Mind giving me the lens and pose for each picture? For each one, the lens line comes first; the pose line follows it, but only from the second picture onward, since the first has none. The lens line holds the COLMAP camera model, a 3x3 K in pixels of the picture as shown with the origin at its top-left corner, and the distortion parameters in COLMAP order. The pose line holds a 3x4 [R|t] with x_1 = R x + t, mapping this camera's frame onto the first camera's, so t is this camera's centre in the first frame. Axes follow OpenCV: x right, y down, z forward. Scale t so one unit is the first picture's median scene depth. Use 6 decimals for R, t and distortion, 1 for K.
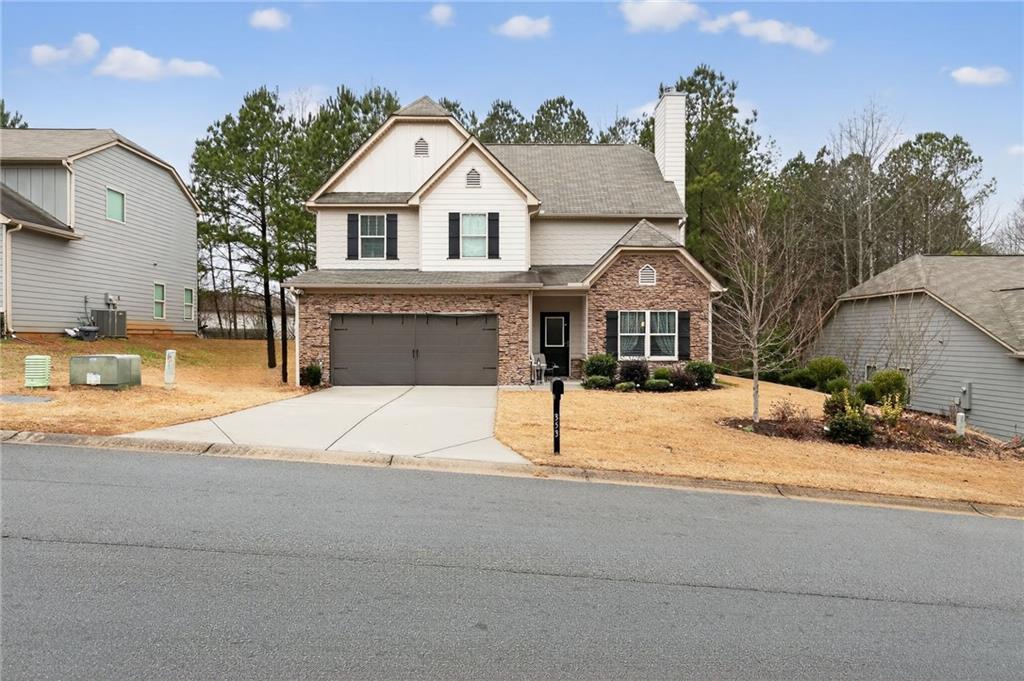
lens RADIAL K [[462.2, 0, 513.2], [0, 462.2, 340.6], [0, 0, 1]] dist [0.000450, -0.000129]
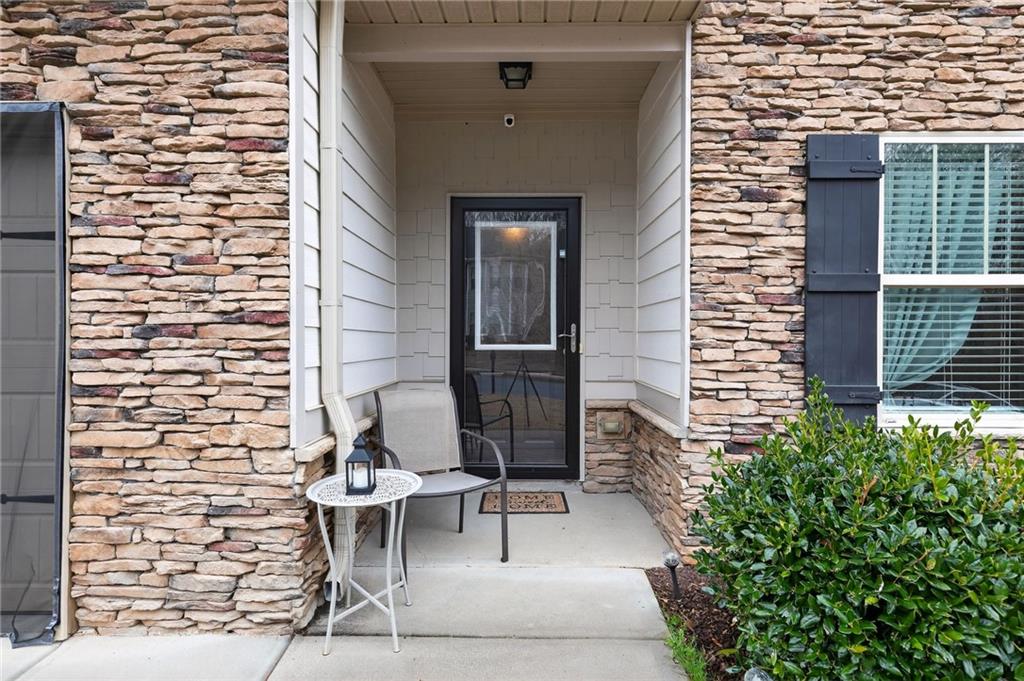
lens RADIAL K [[462.2, 0, 512.7], [0, 462.2, 341.6], [0, 0, 1]] dist [0.000450, -0.000129]
pose [[0.999895, 0.000678, -0.014488, 0.098644], [-0.000613, 0.999990, 0.004477, 0.008418], [0.014491, -0.004467, 0.999885, 0.831893]]
